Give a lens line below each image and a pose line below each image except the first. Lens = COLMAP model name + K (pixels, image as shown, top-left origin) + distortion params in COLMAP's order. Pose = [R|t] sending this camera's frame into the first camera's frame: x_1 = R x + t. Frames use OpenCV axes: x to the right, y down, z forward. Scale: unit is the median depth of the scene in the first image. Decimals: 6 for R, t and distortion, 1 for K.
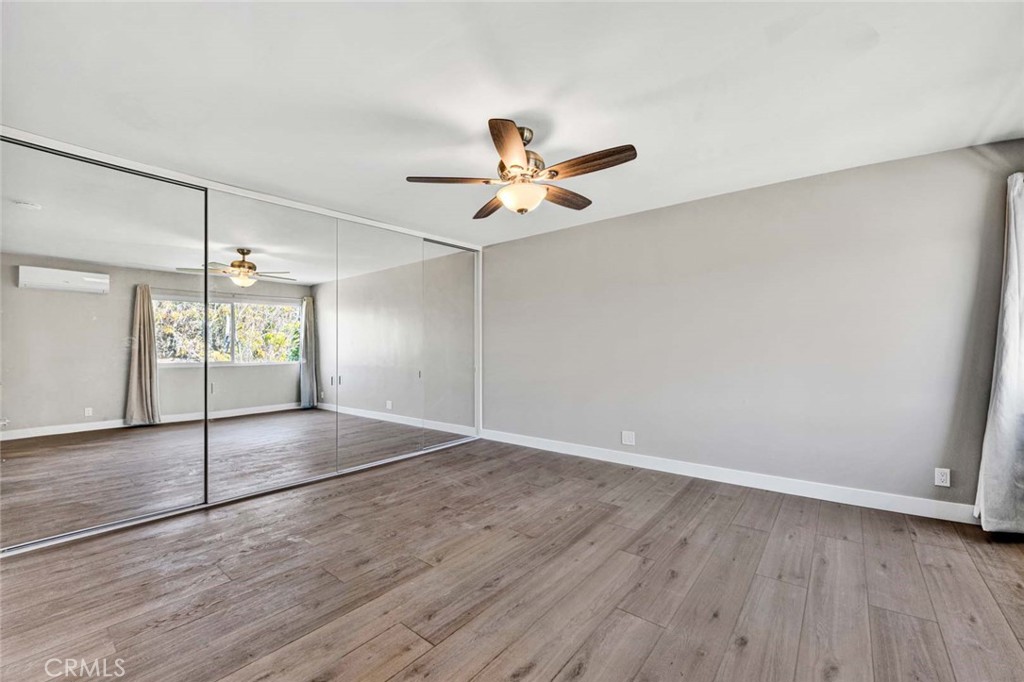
lens RADIAL K [[413.8, 0, 510.0], [0, 413.8, 343.6], [0, 0, 1]] dist [-0.000421, -0.000214]
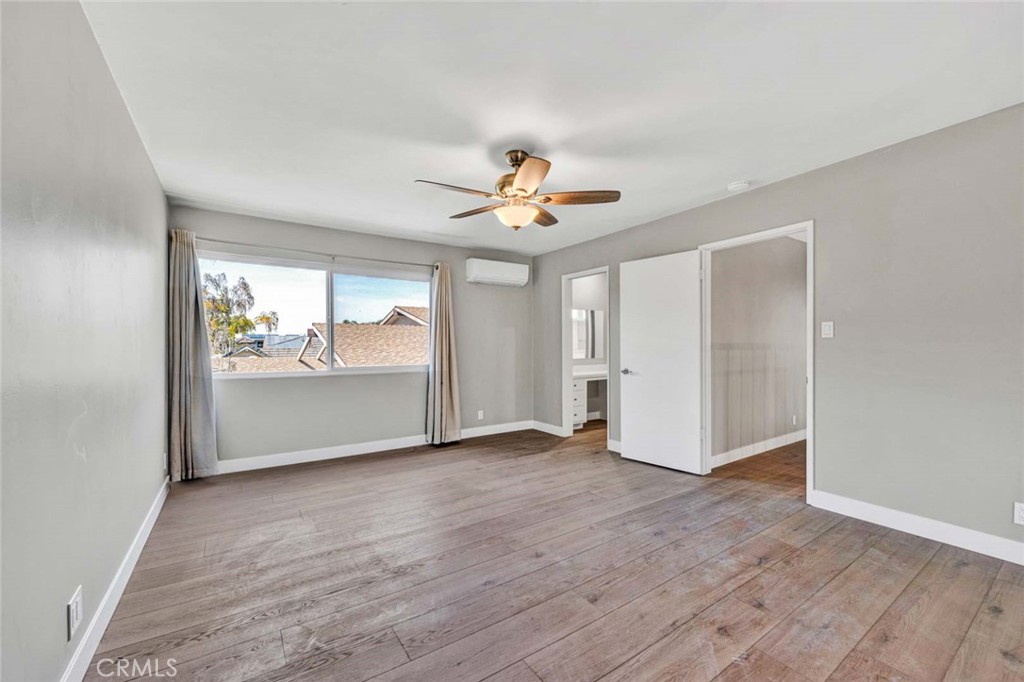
lens RADIAL K [[413.8, 0, 510.0], [0, 413.8, 343.6], [0, 0, 1]] dist [-0.000421, -0.000214]
pose [[-0.956665, -0.002932, 0.291175, -0.281904], [-0.005854, 0.999941, -0.009163, 0.019324], [-0.291131, -0.010470, -0.956626, 2.116489]]
